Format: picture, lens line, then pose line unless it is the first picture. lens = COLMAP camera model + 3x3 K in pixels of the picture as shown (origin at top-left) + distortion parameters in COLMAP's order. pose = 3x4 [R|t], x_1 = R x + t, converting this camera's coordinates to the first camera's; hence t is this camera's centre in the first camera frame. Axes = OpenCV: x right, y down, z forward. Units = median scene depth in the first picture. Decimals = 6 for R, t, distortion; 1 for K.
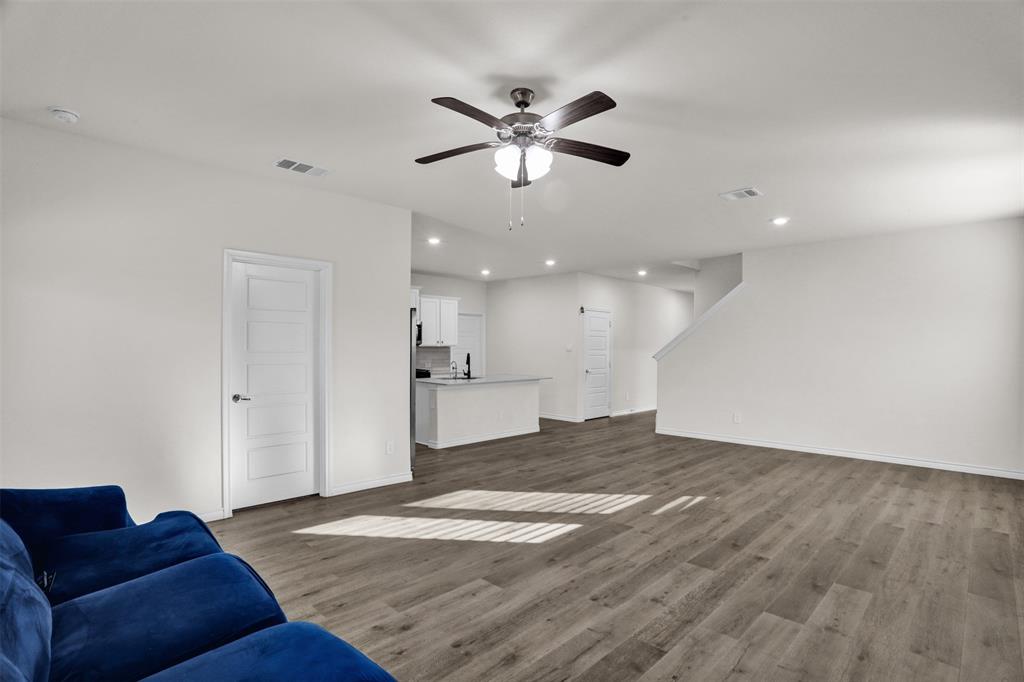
lens RADIAL K [[501.6, 0, 508.5], [0, 501.6, 347.5], [0, 0, 1]] dist [-0.052631, 0.014365]
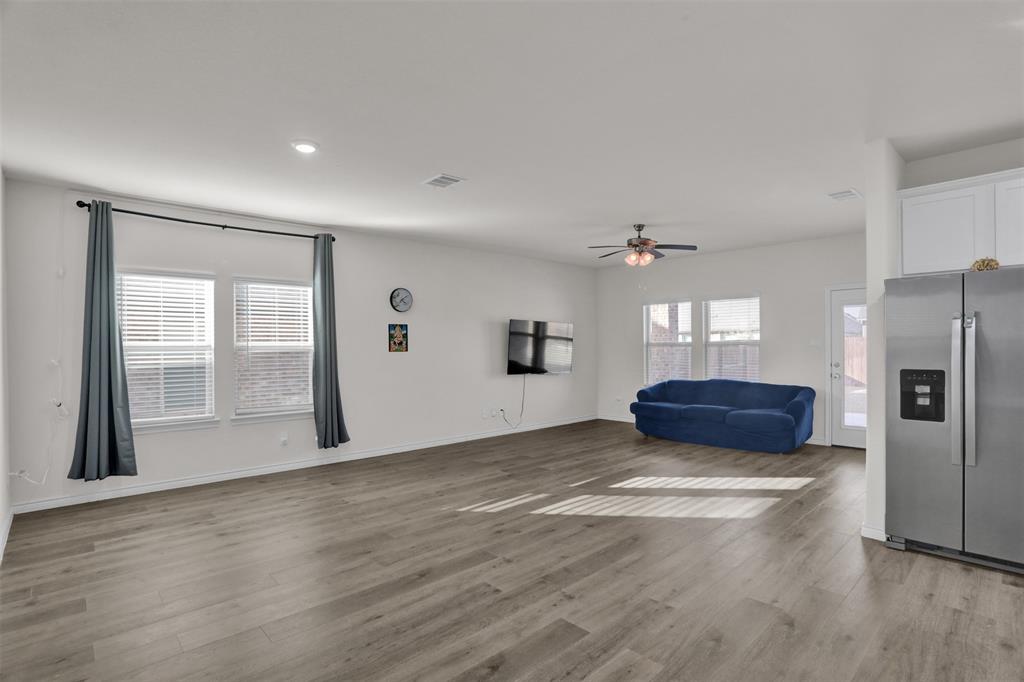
lens RADIAL K [[501.6, 0, 504.9], [0, 501.6, 345.4], [0, 0, 1]] dist [-0.052631, 0.014365]
pose [[-0.998894, 0.003499, 0.046891, 0.317887], [0.003454, 0.999993, -0.001046, 0.002224], [-0.046894, -0.000883, -0.998899, 2.010412]]
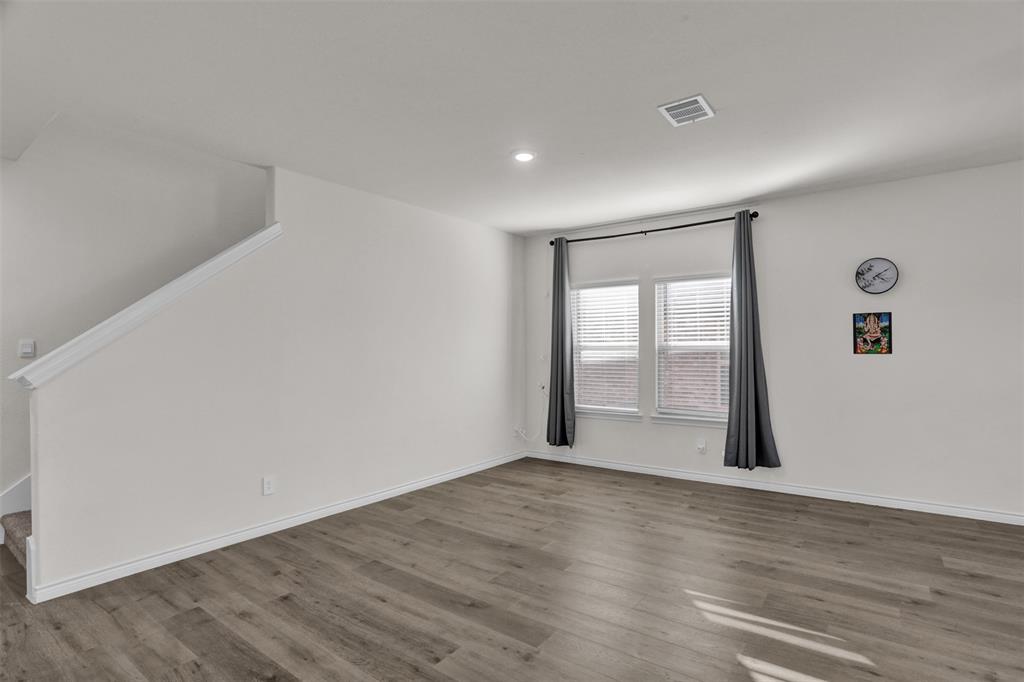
lens RADIAL K [[502.7, 0, 522.8], [0, 502.7, 343.8], [0, 0, 1]] dist [-0.048129, 0.014583]
pose [[-0.161646, 0.005388, 0.986834, -0.151111], [0.004940, 0.999977, -0.004651, -0.000574], [-0.986836, 0.004123, -0.161669, 1.367452]]
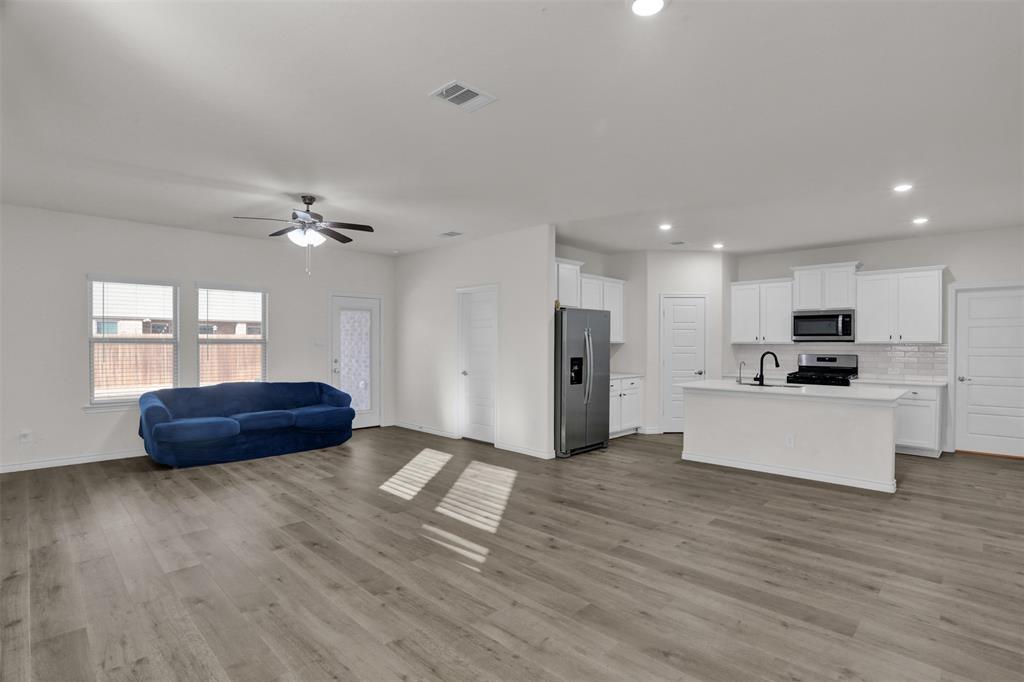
lens RADIAL K [[501.6, 0, 520.4], [0, 501.6, 347.5], [0, 0, 1]] dist [-0.052631, 0.014365]
pose [[0.011732, 0.003249, -0.999926, 1.139260], [-0.003100, 0.999990, 0.003213, 0.006963], [0.999926, 0.003062, 0.011742, 1.103965]]
